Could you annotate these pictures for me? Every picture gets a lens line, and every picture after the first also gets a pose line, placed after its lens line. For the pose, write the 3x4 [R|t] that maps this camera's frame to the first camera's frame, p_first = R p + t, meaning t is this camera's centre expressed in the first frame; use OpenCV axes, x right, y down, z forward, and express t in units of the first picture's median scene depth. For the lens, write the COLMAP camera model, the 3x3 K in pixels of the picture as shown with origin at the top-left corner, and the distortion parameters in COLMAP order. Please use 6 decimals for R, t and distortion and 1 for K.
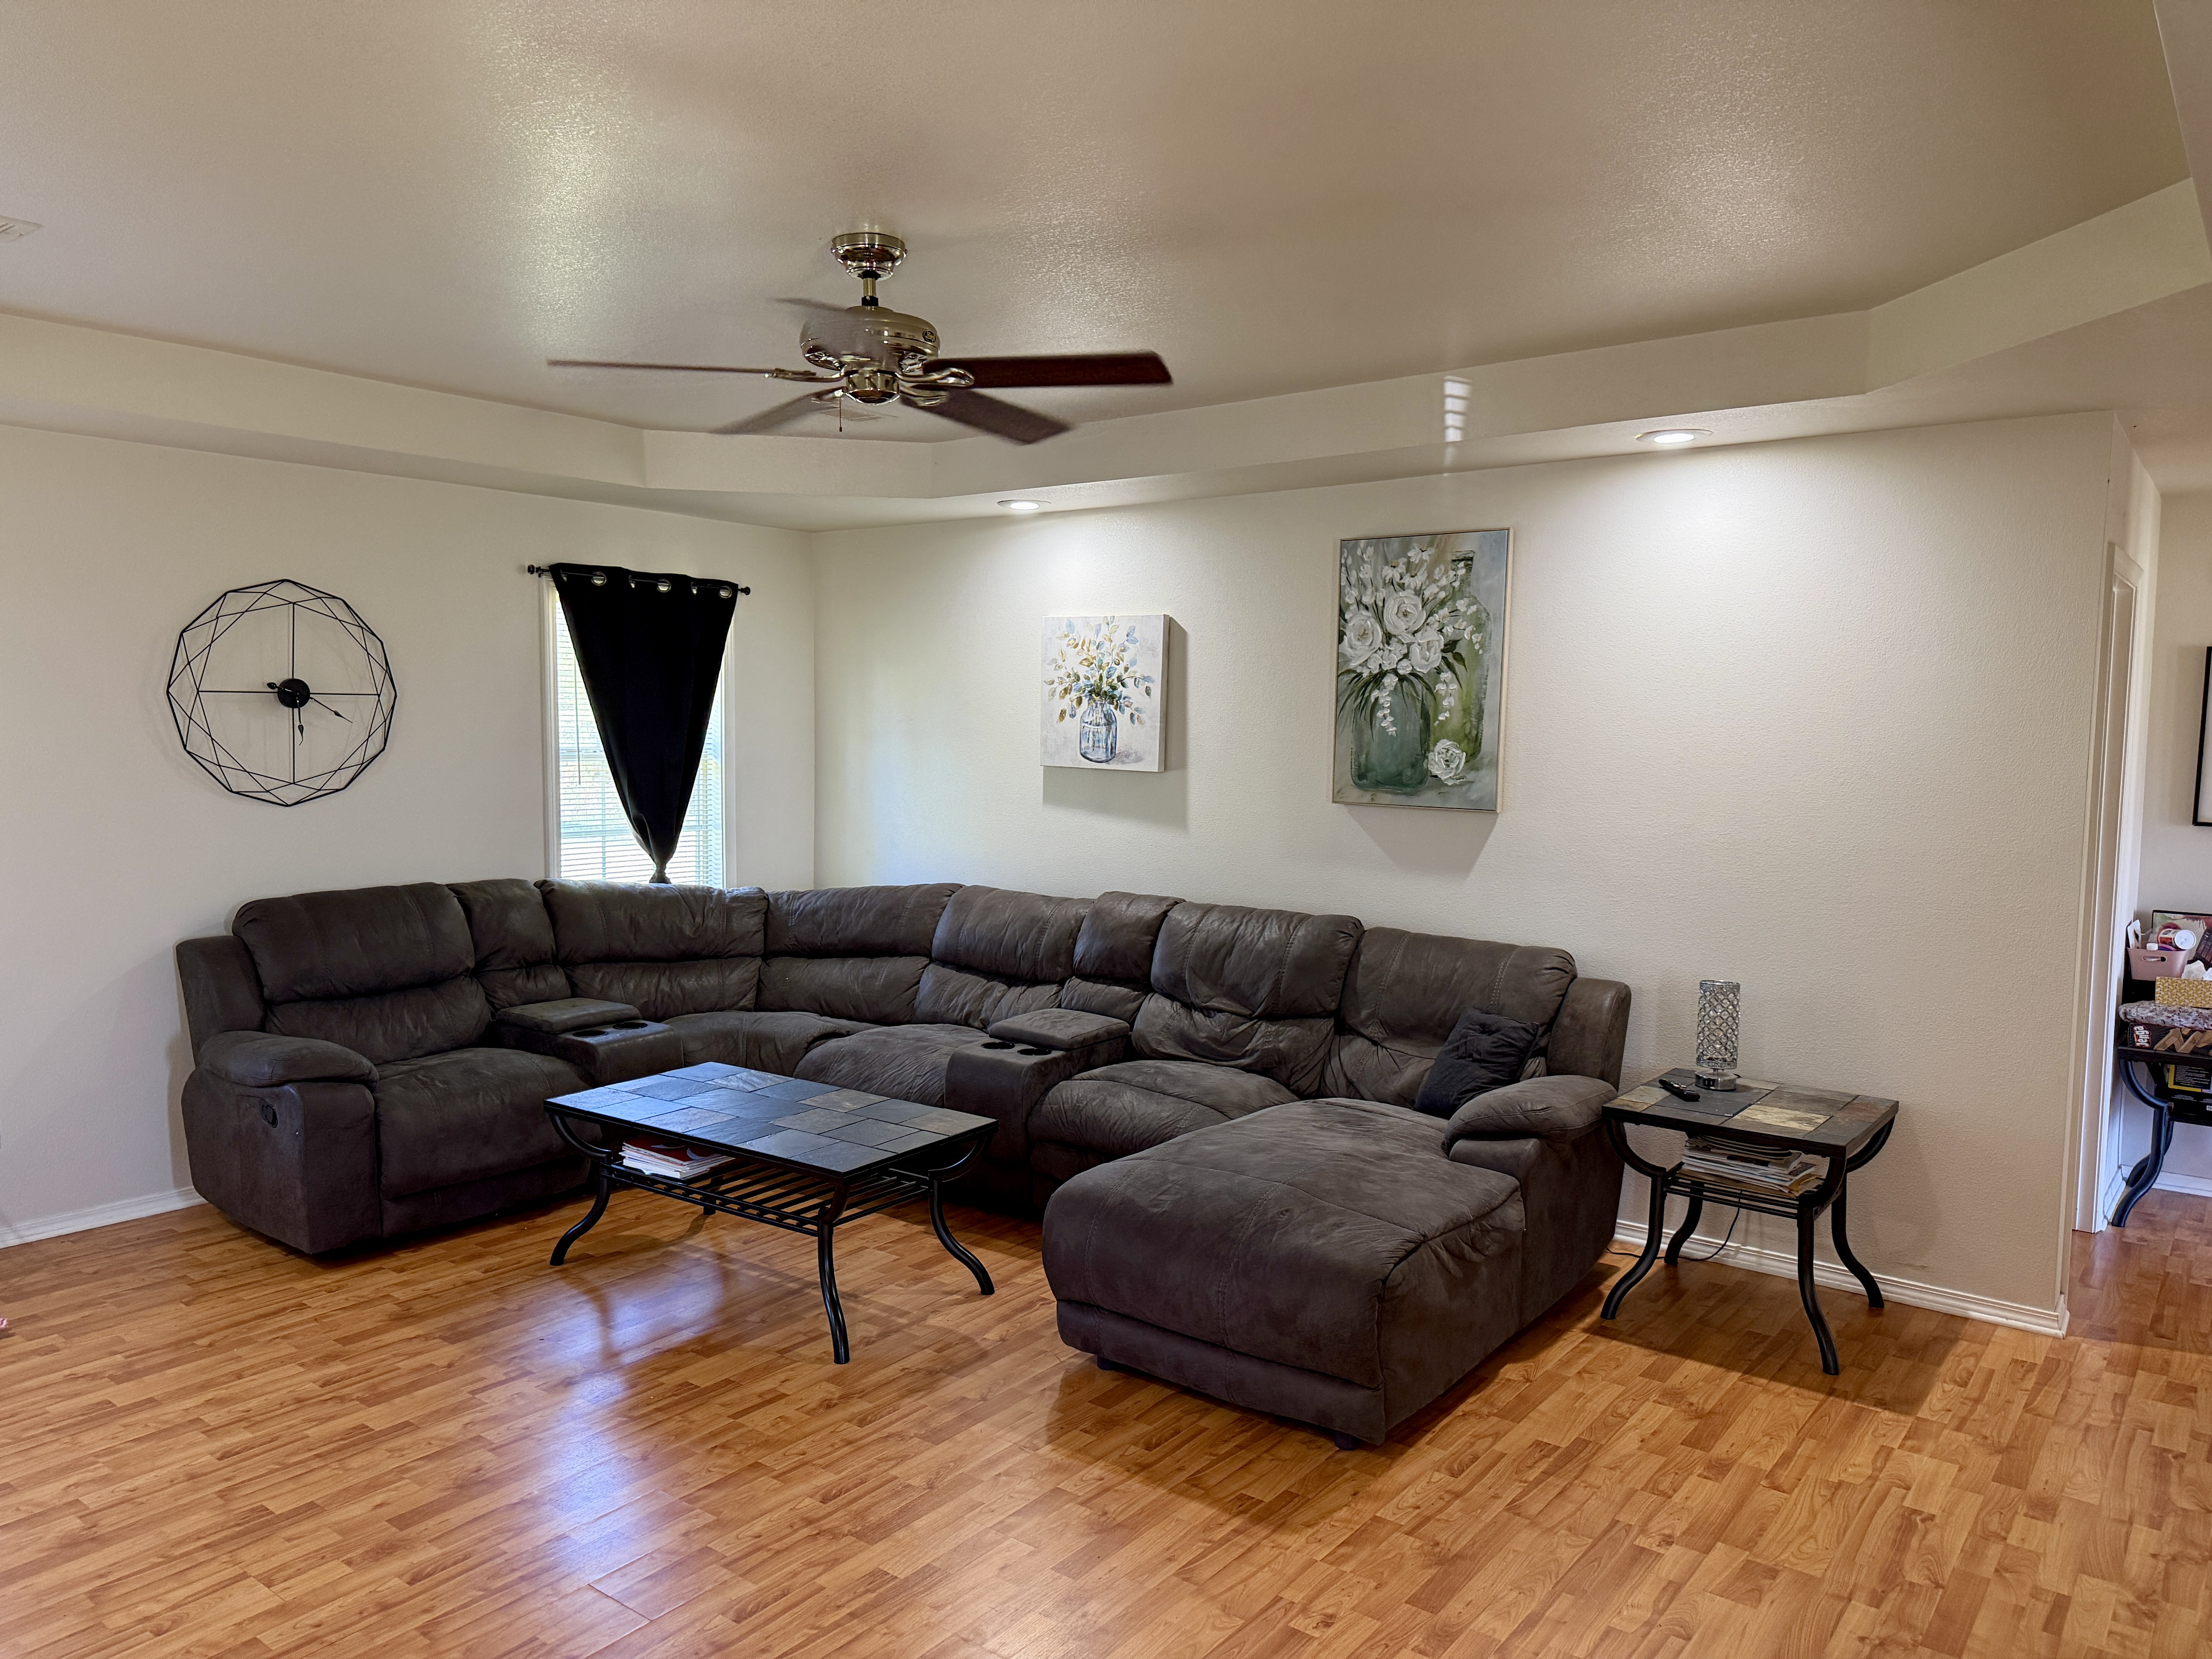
lens RADIAL K [[1545.6, 0, 1106.0], [0, 1545.6, 829.5], [0, 0, 1]] dist [0.126846, -0.152374]
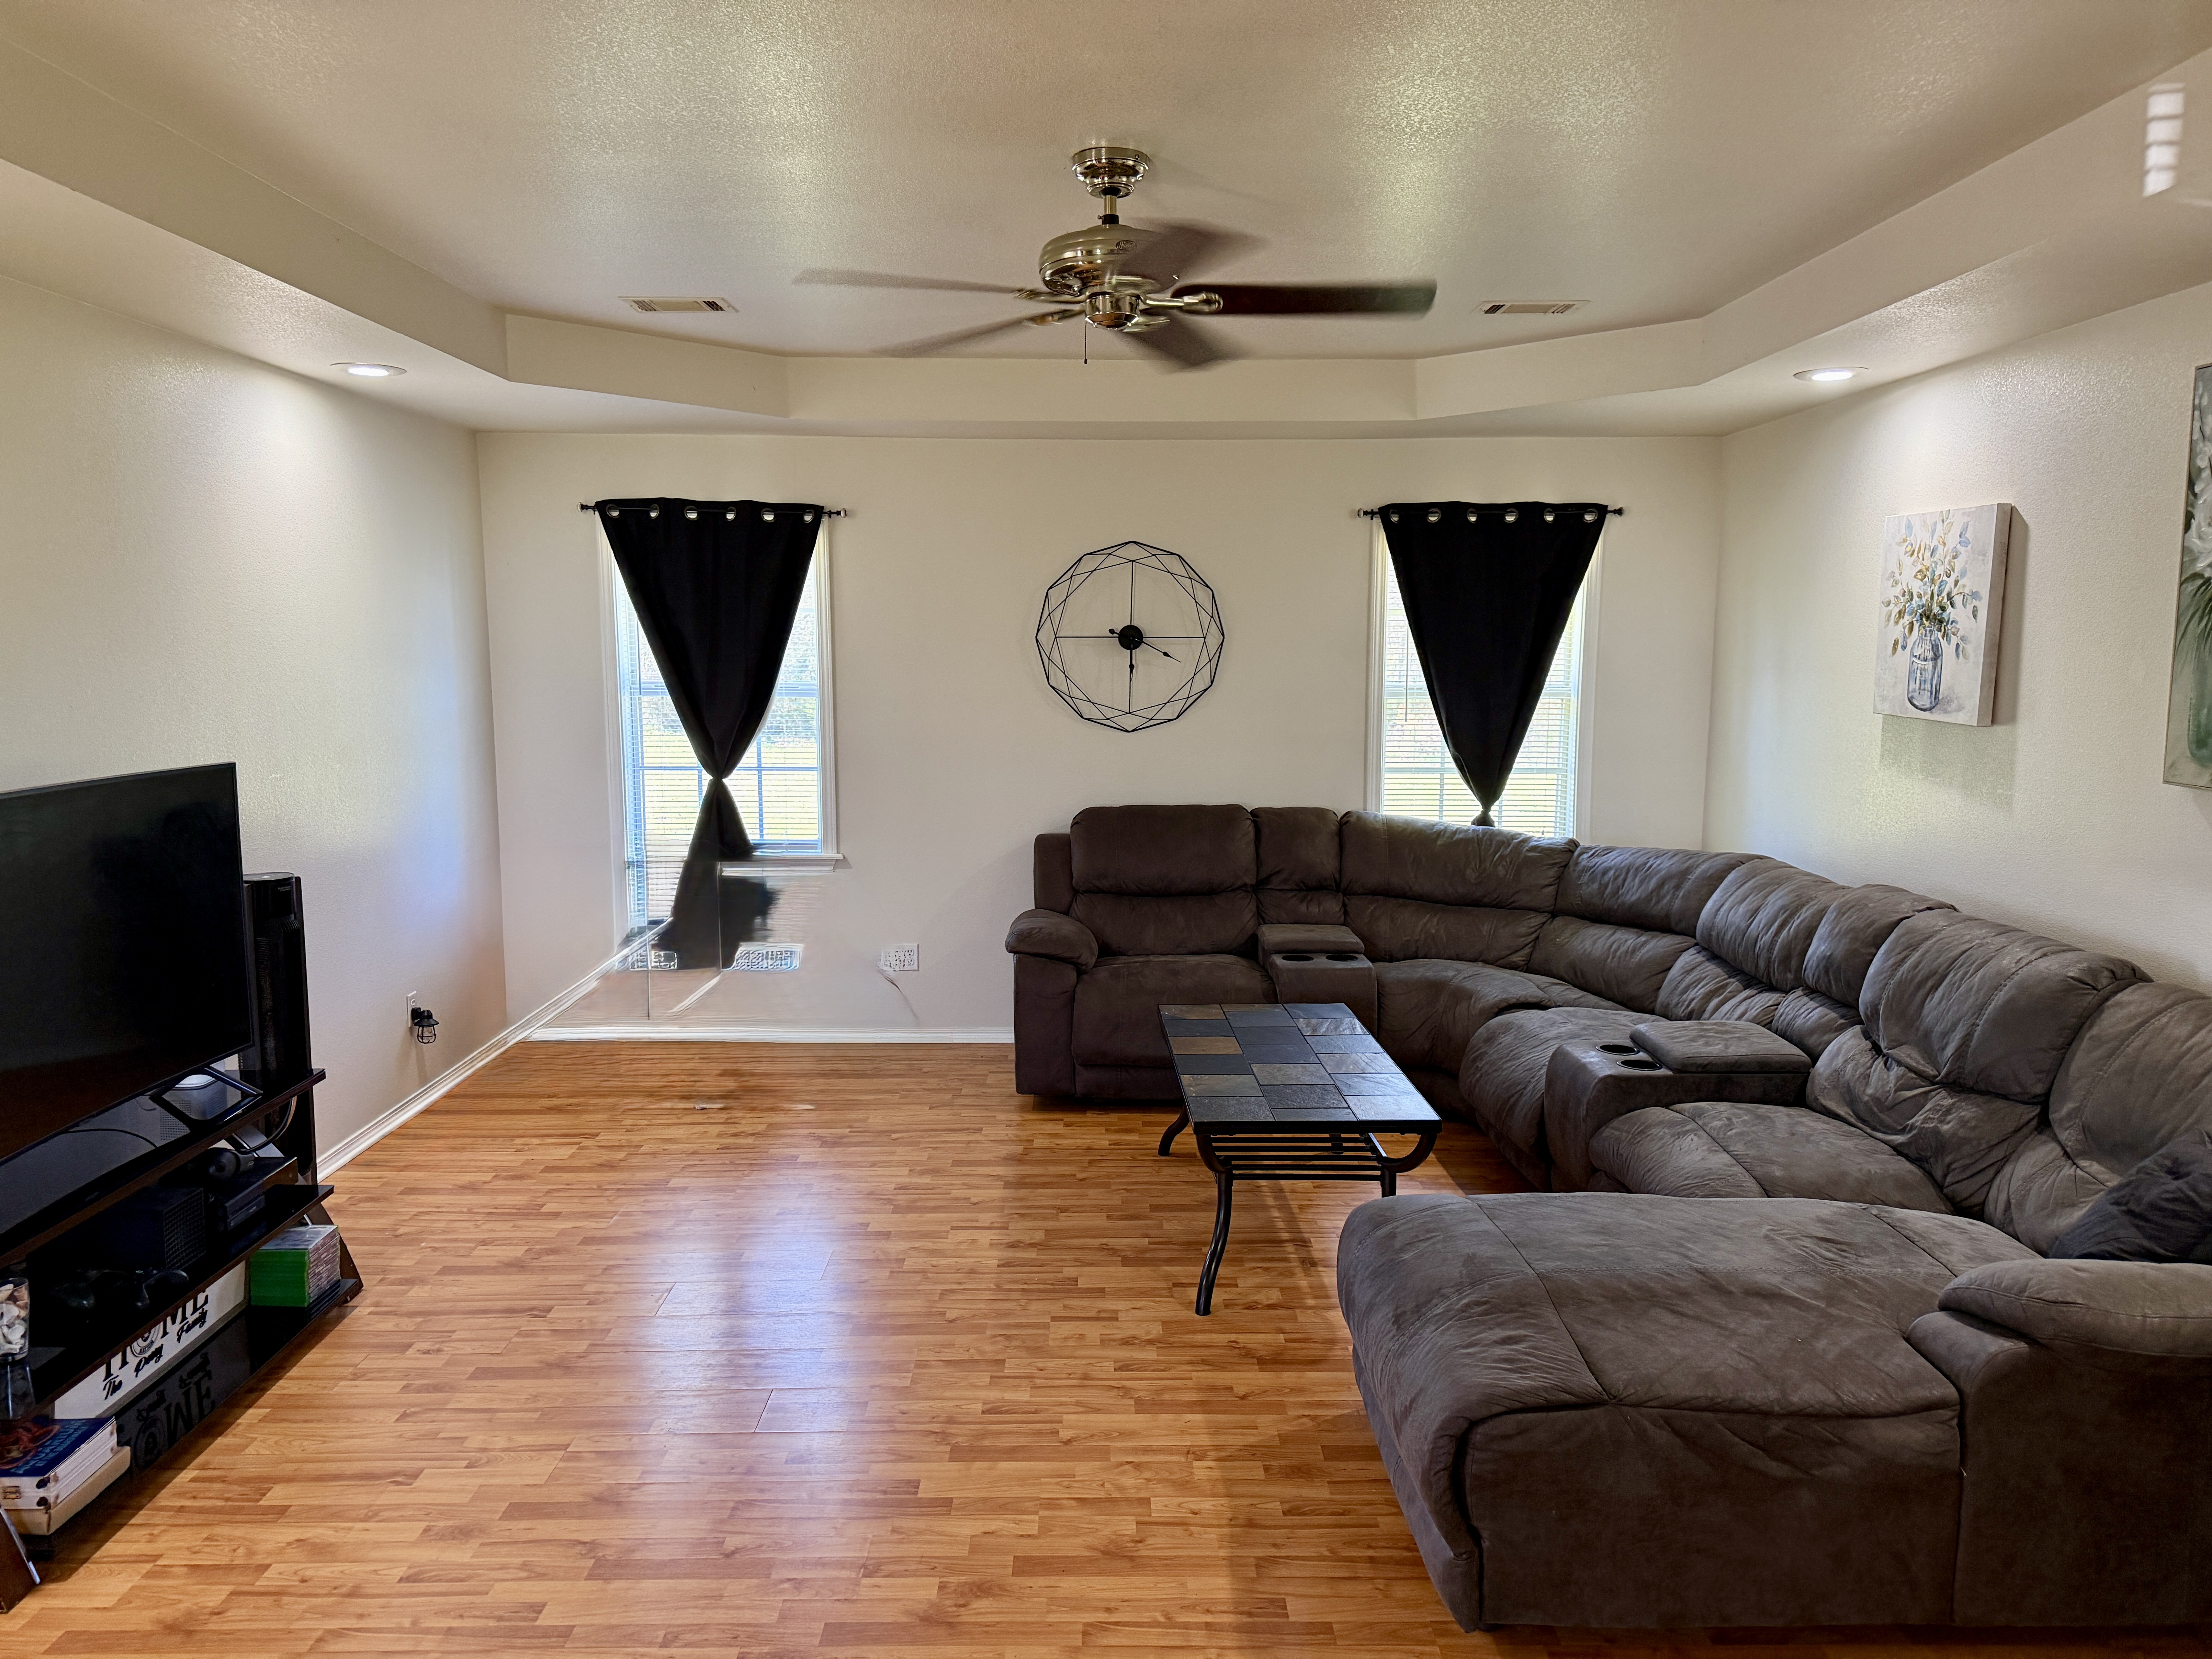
lens RADIAL K [[1545.6, 0, 1106.0], [0, 1545.6, 829.5], [0, 0, 1]] dist [0.126846, -0.152374]
pose [[0.620396, 0.086064, -0.779552, 0.406126], [-0.052660, 0.996289, 0.068083, -0.020595], [0.782519, -0.001187, 0.622626, 0.260590]]
